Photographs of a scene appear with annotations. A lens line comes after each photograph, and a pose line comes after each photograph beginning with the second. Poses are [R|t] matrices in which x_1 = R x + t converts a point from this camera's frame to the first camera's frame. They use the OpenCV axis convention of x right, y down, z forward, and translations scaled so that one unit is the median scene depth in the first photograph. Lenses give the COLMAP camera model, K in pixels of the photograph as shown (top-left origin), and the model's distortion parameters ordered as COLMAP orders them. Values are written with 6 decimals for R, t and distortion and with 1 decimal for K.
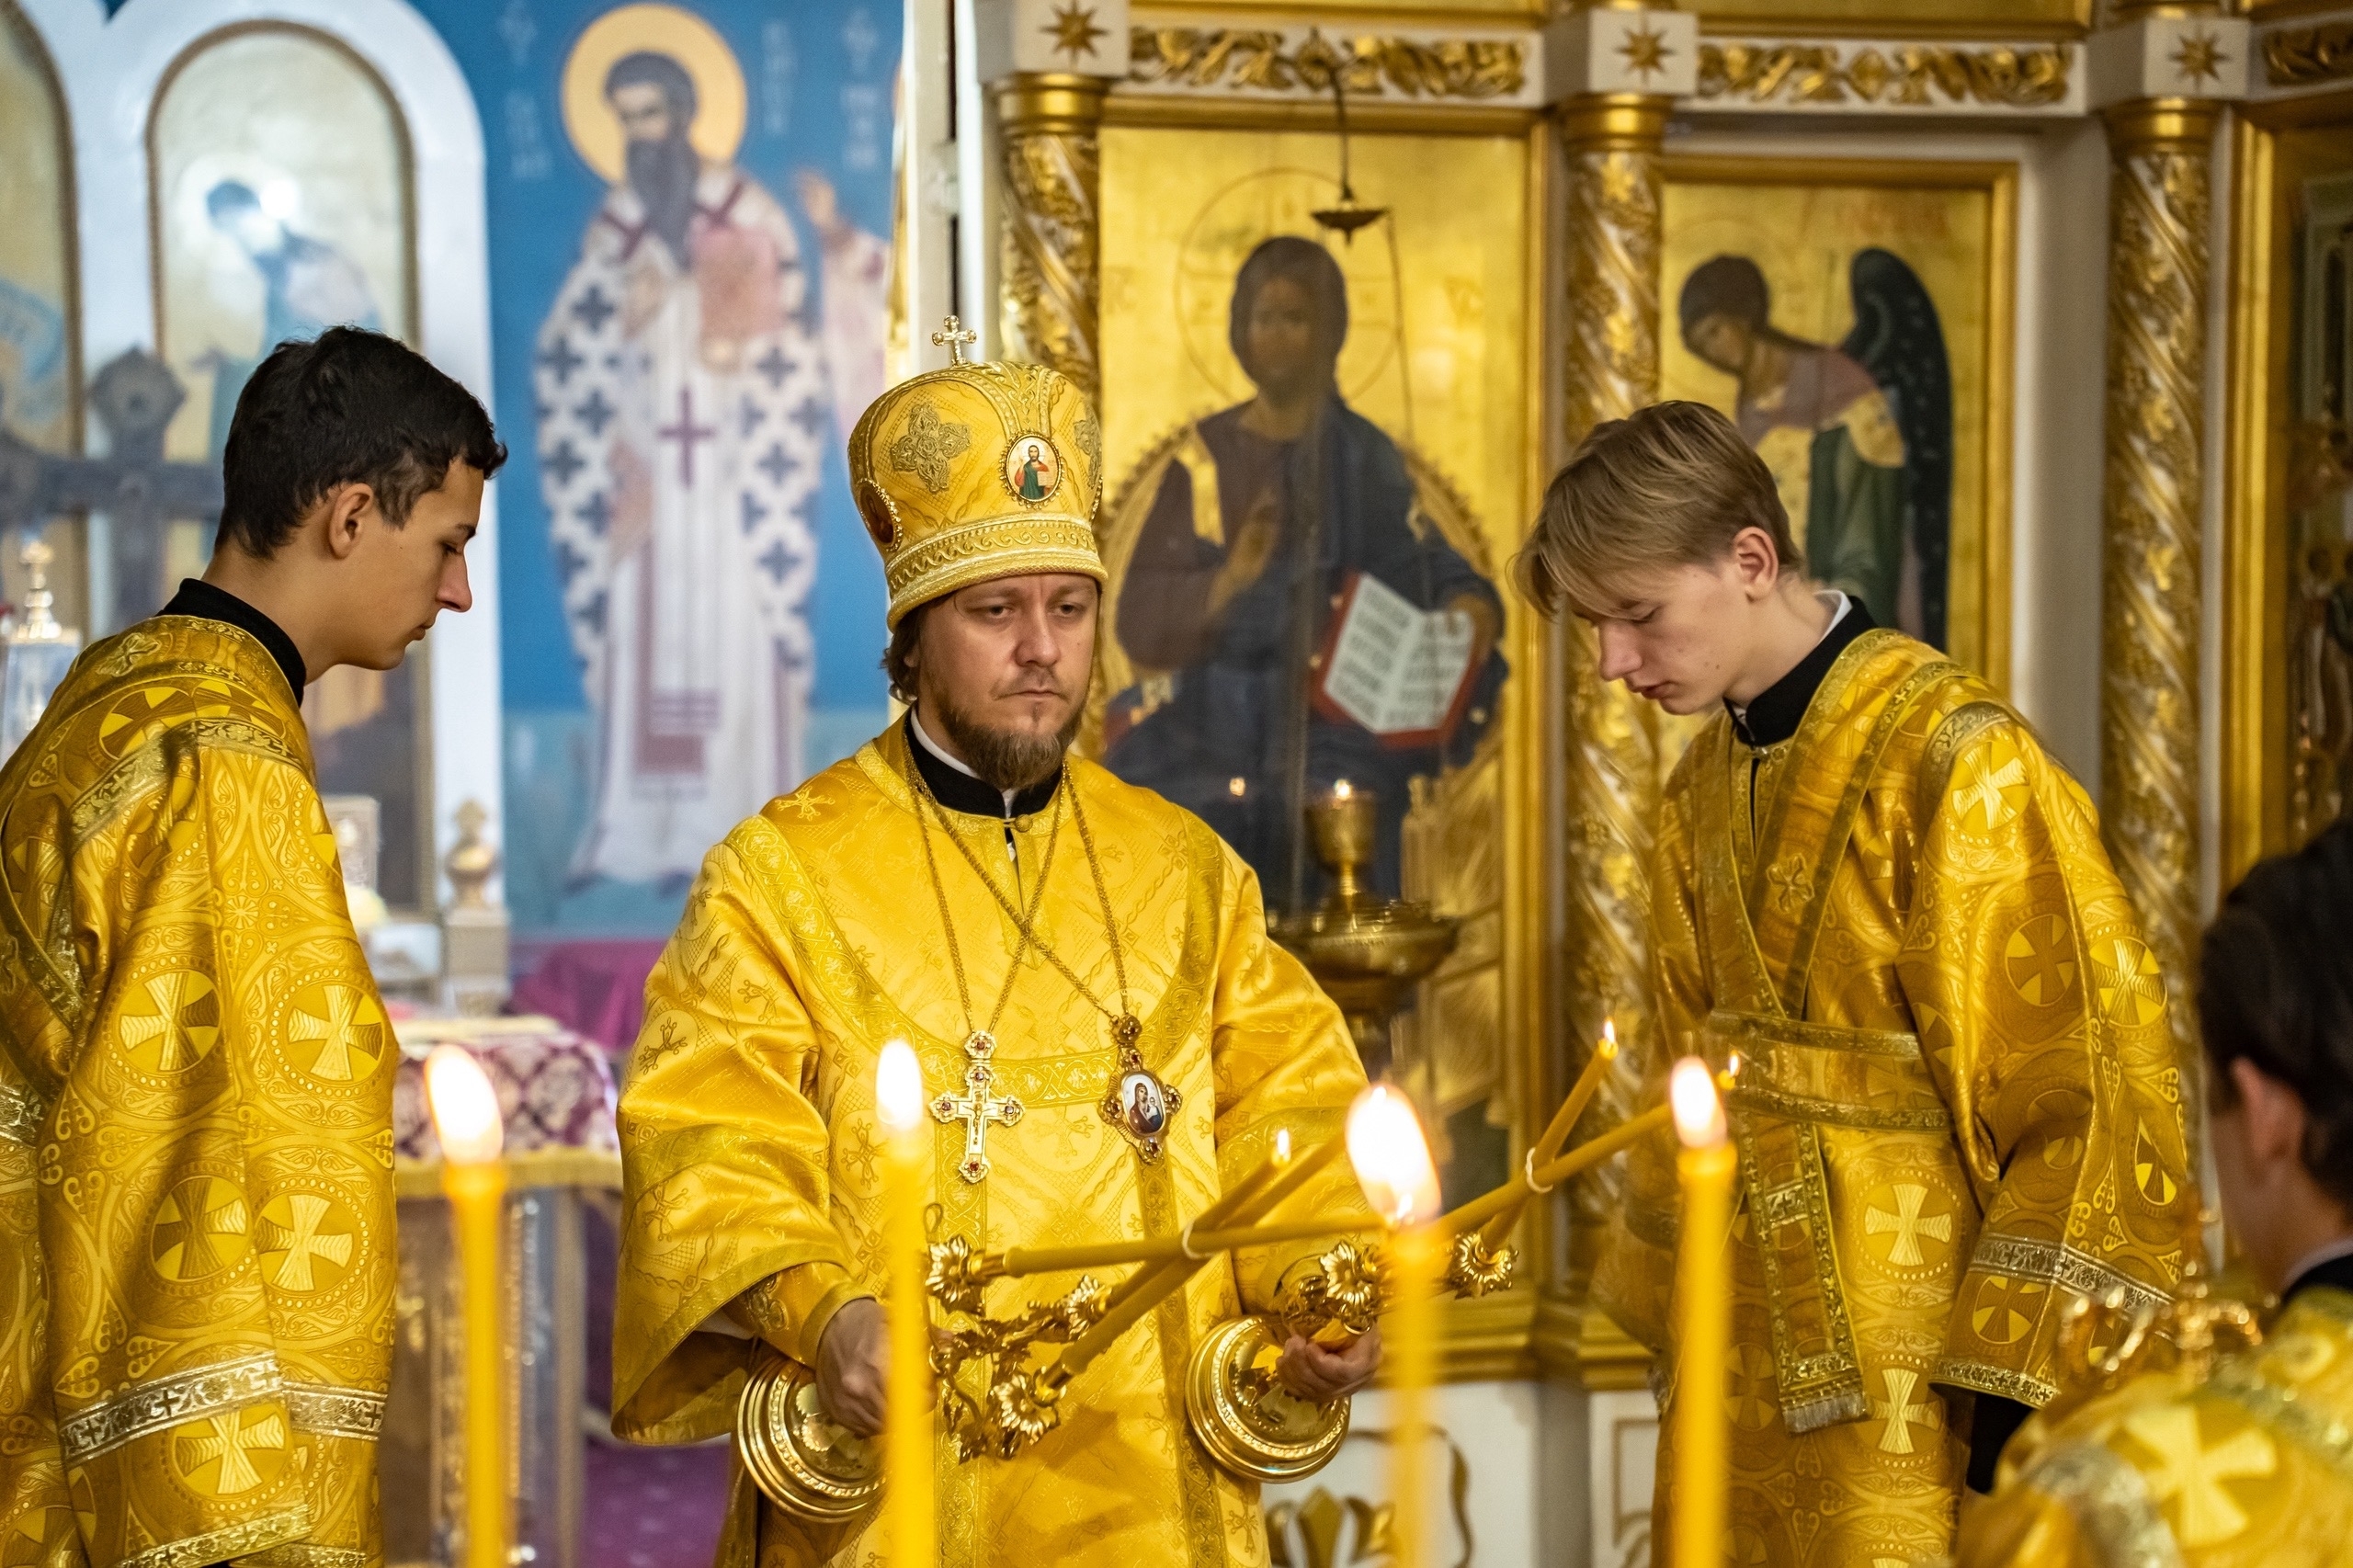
lens RADIAL K [[4986.7, 0, 1154.8], [0, 4986.7, 818.7], [0, 0, 1]] dist [0.546428, 0.199284]
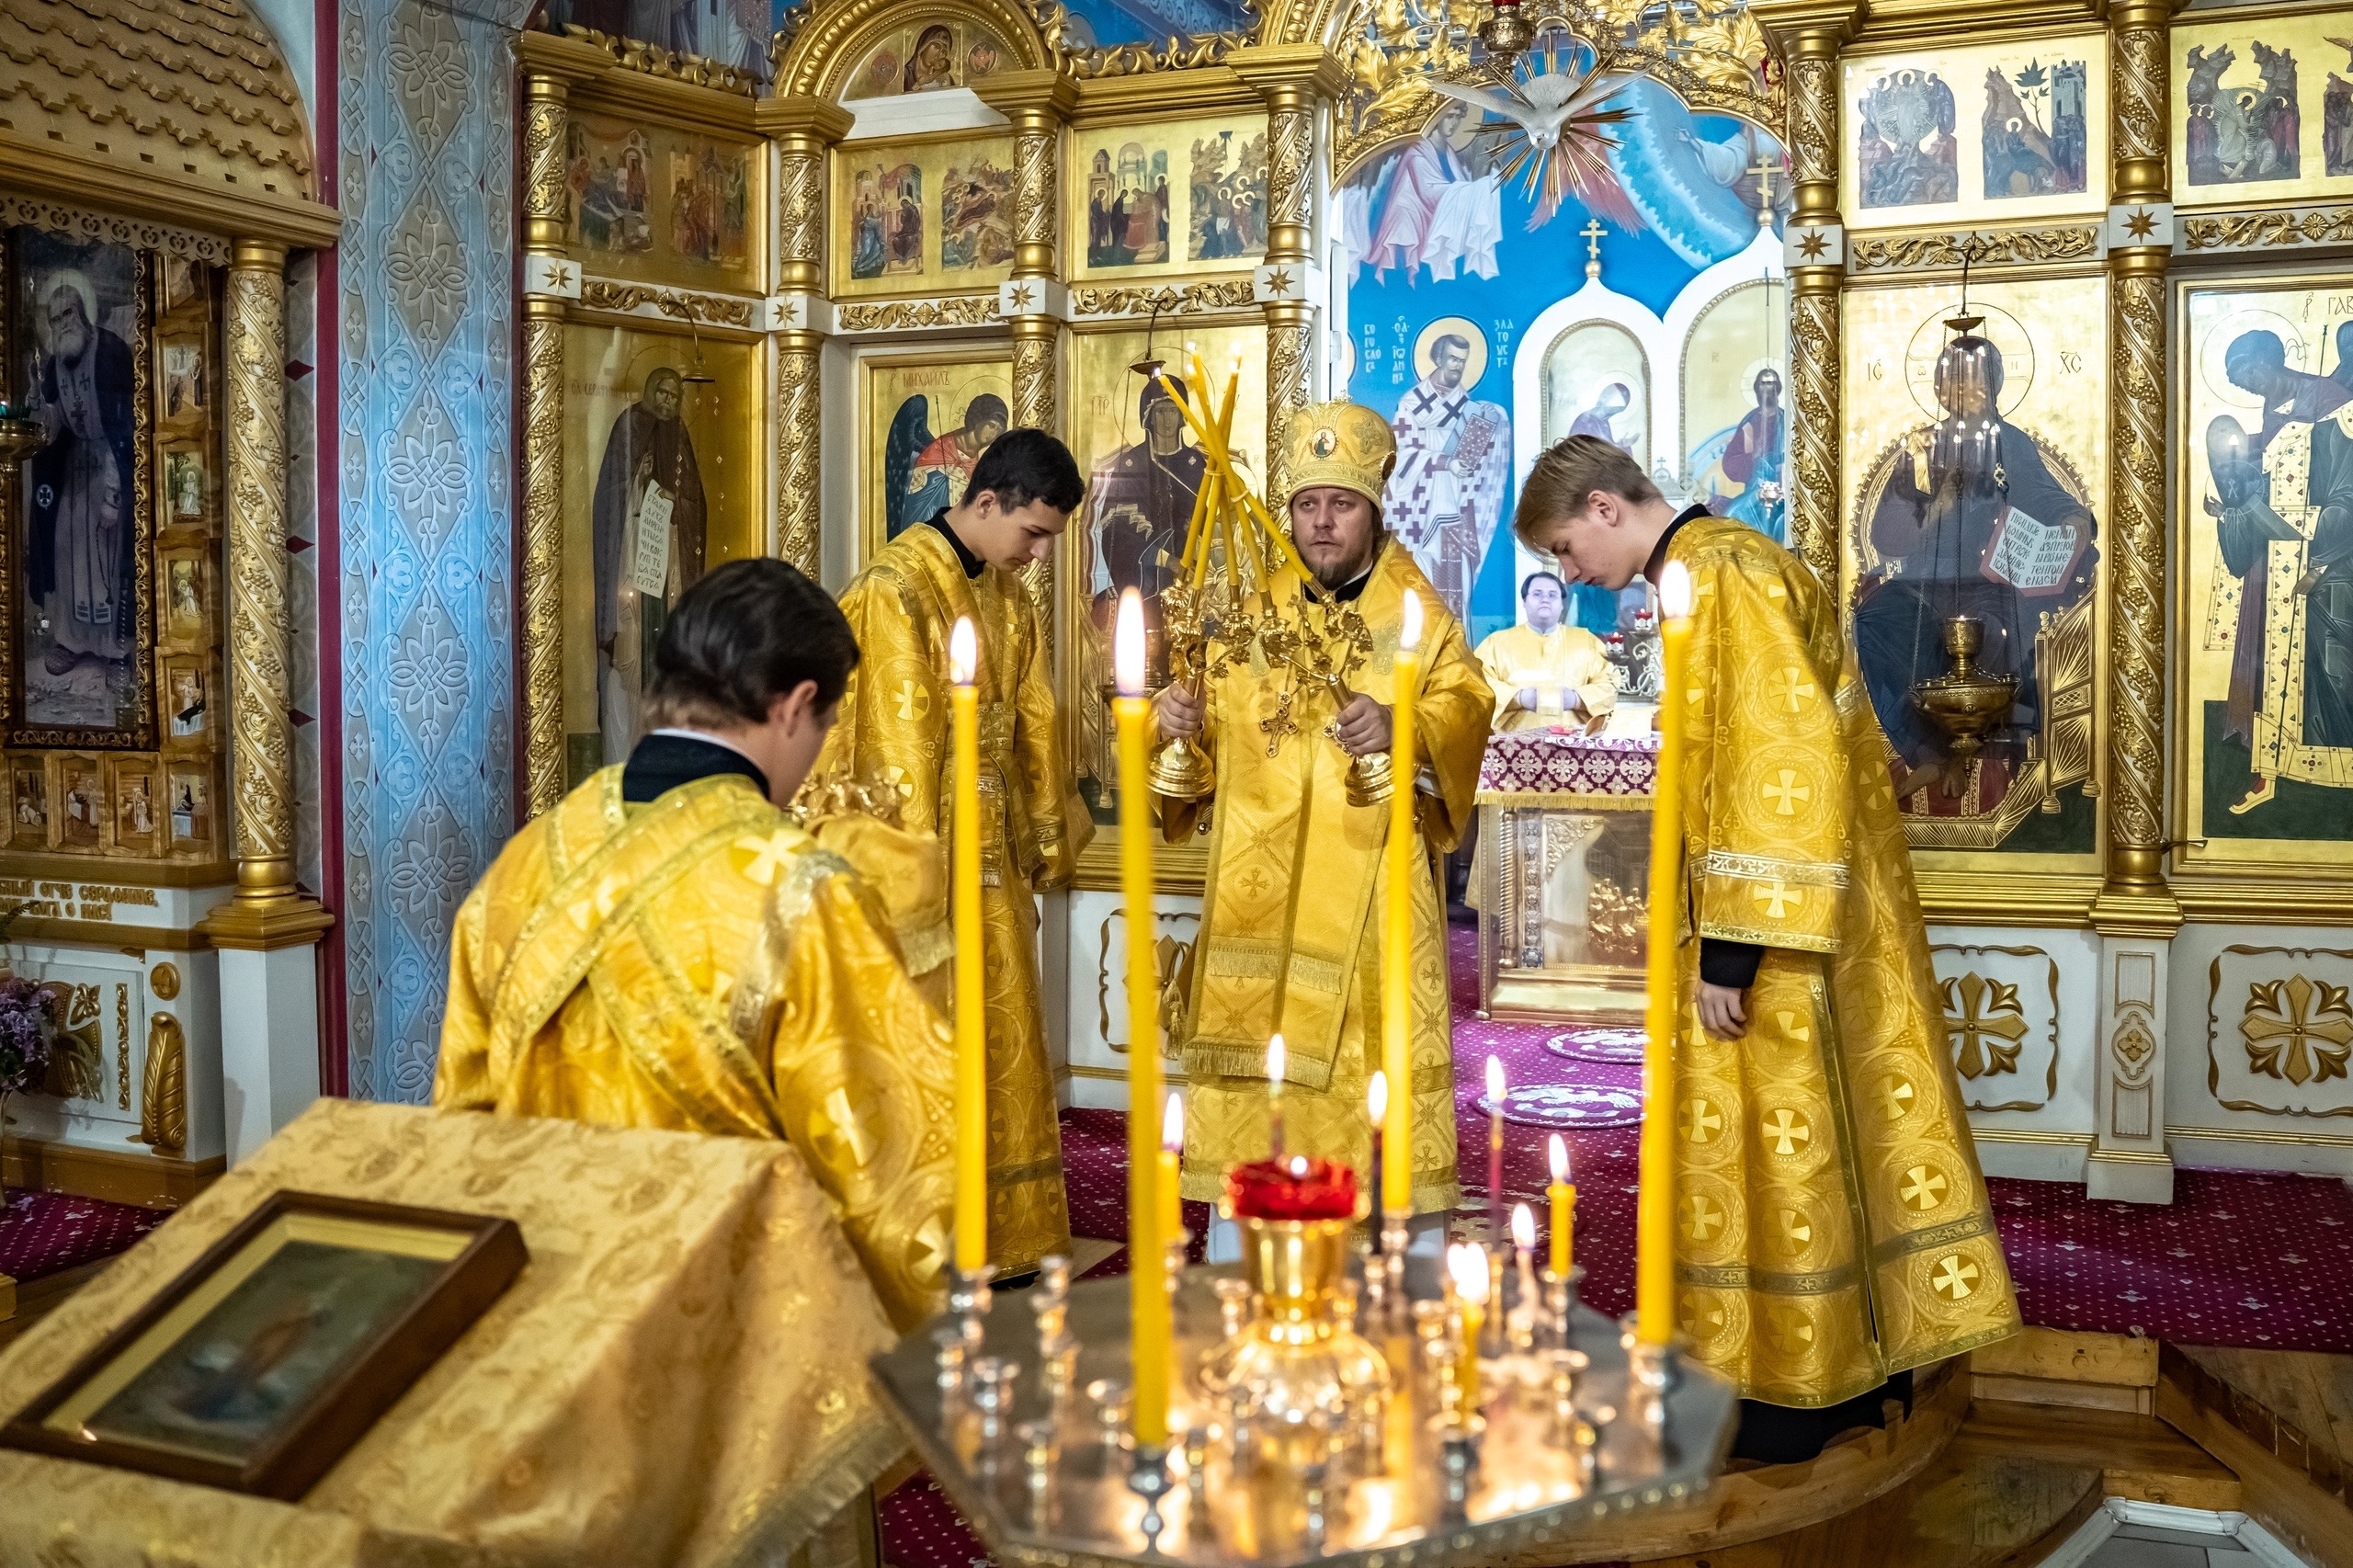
lens RADIAL K [[2072.6, 0, 1281.4], [0, 2072.6, 705.4], [0, 0, 1]] dist [-0.106735, 0.078342]
pose [[0.738838, 0.024115, -0.673451, 0.357229], [-0.016309, 0.999707, 0.017905, 0.017839], [0.673685, -0.002246, 0.739015, 0.220385]]
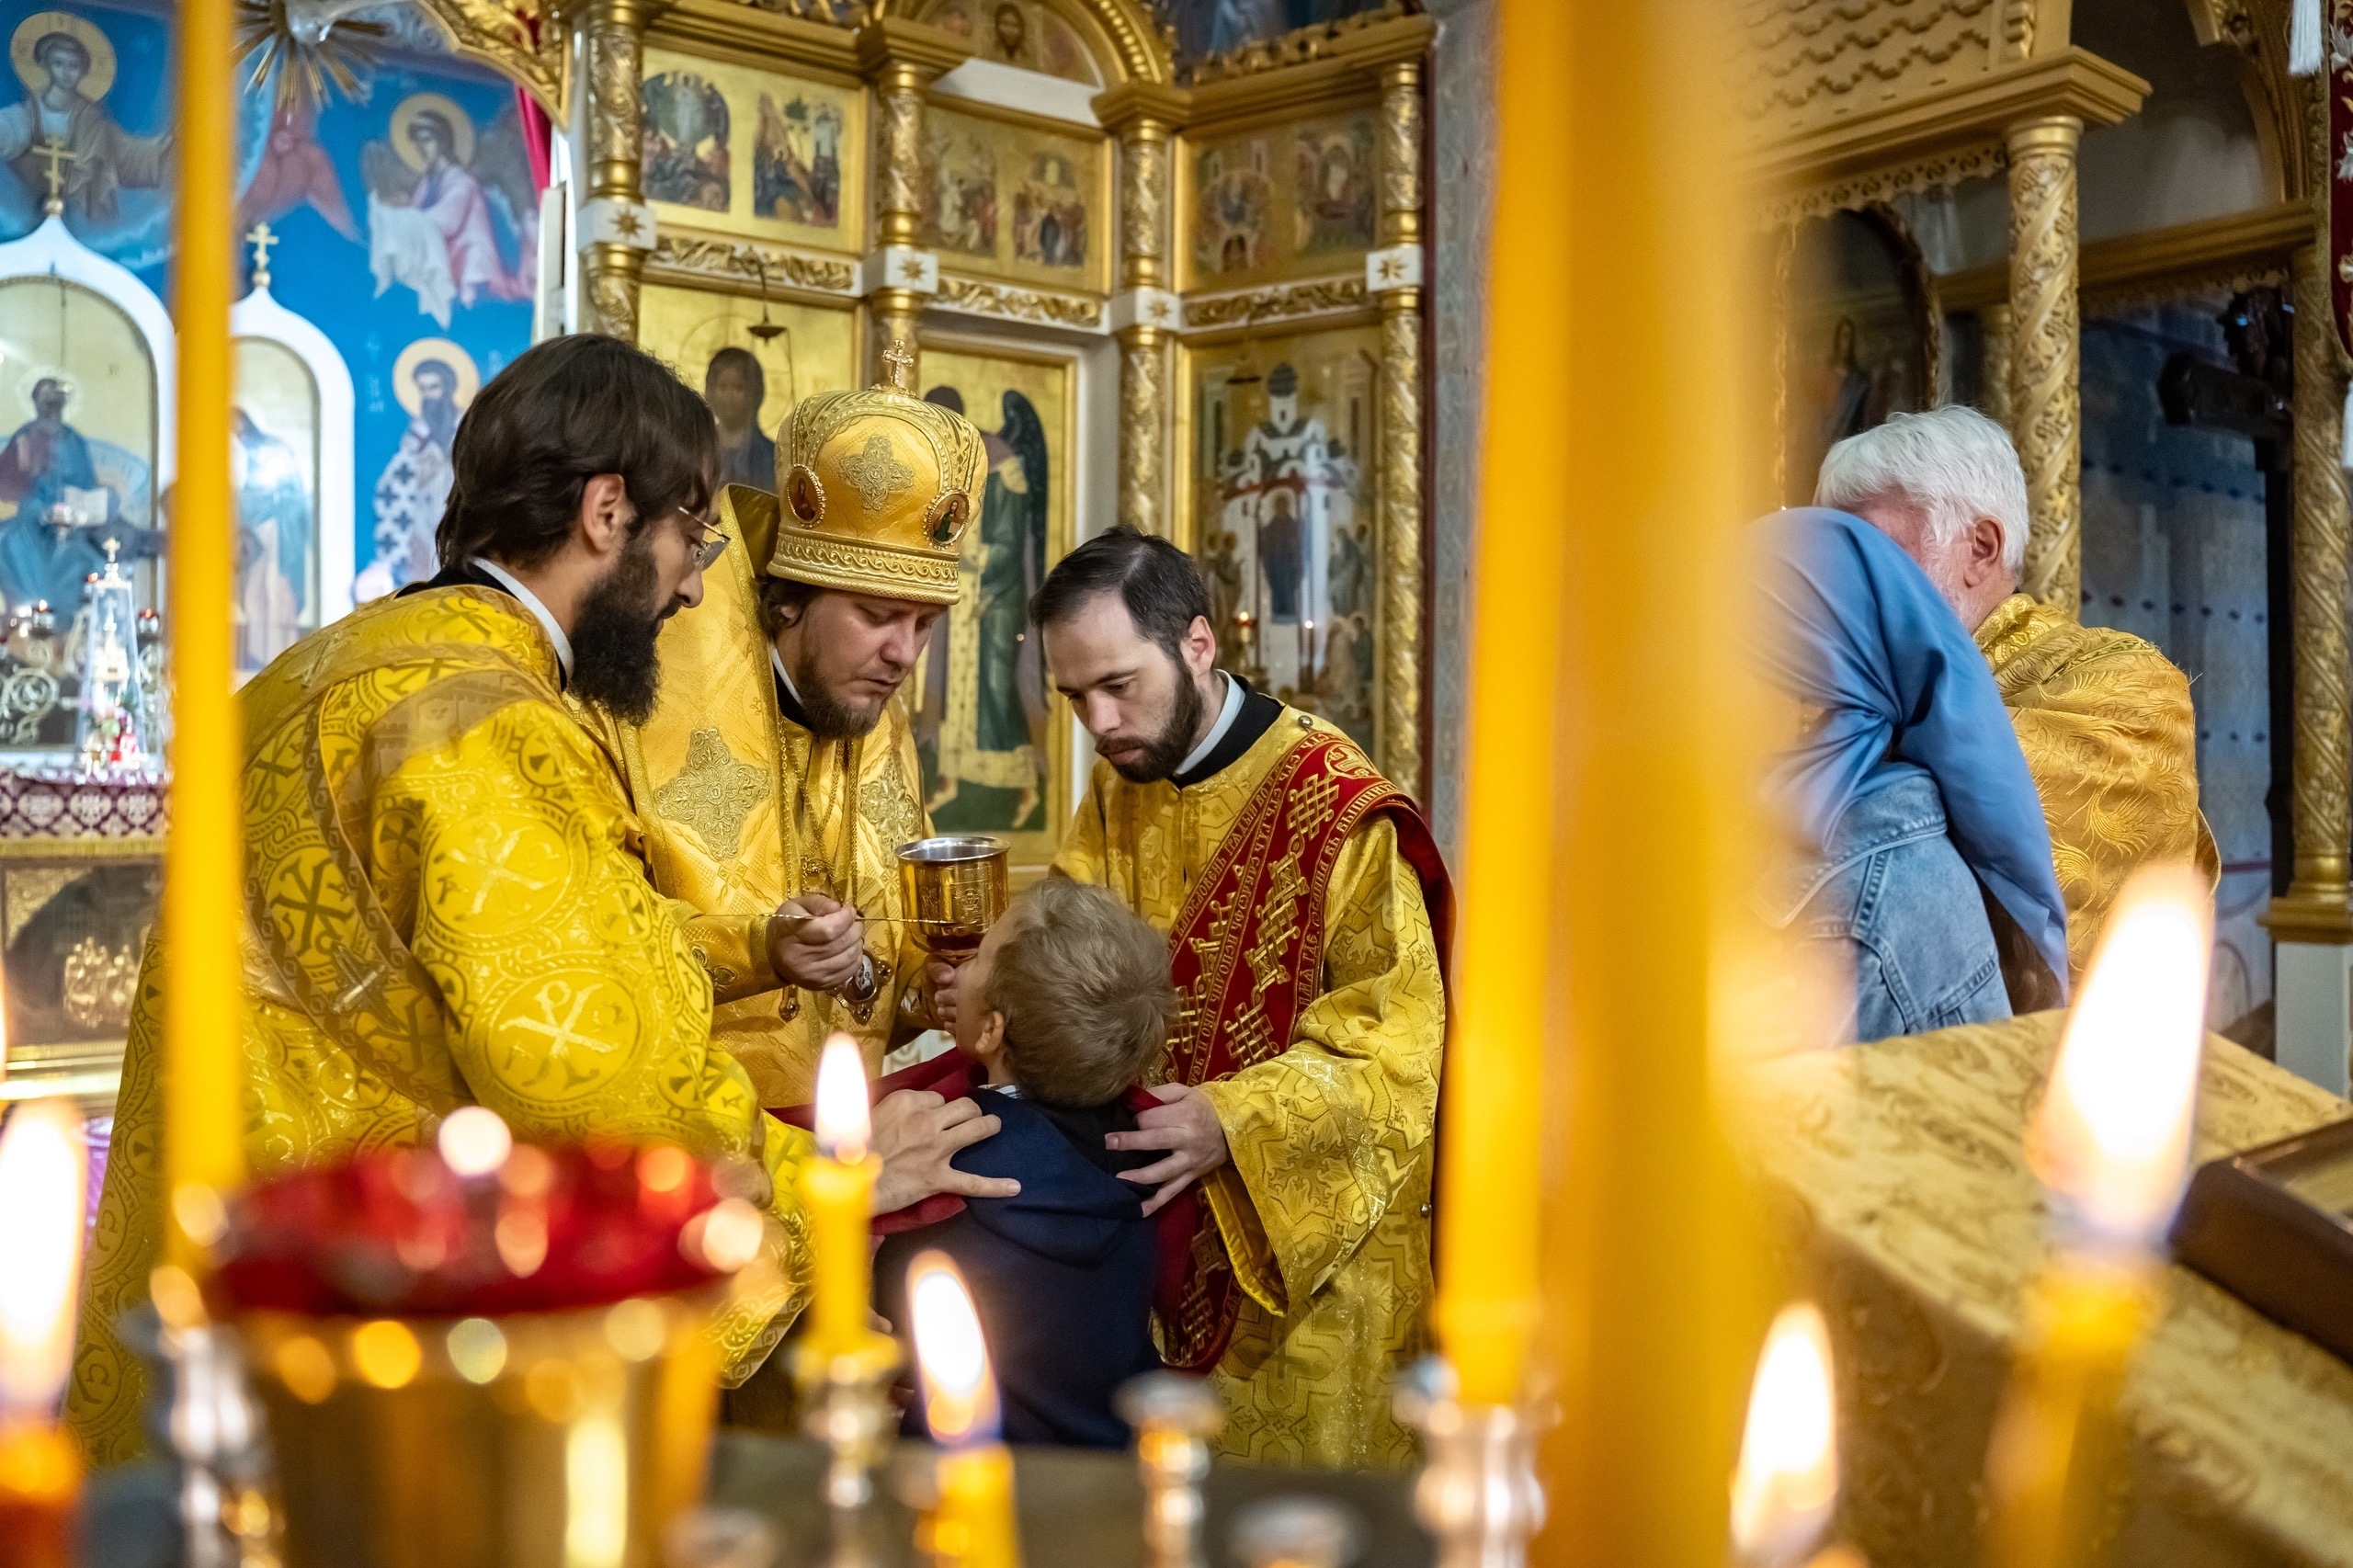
lens RADIAL K [[1923.6, 0, 1169.9], [0, 1923.6, 787.1], [0, 0, 1]] dist [-0.112144, 0.085071]
pose [[0.966909, 0.010196, 0.254917, 0.002542], [-0.008624, 0.999936, -0.007284, 0.060723], [-0.254975, 0.004845, 0.966936, 0.218129]]
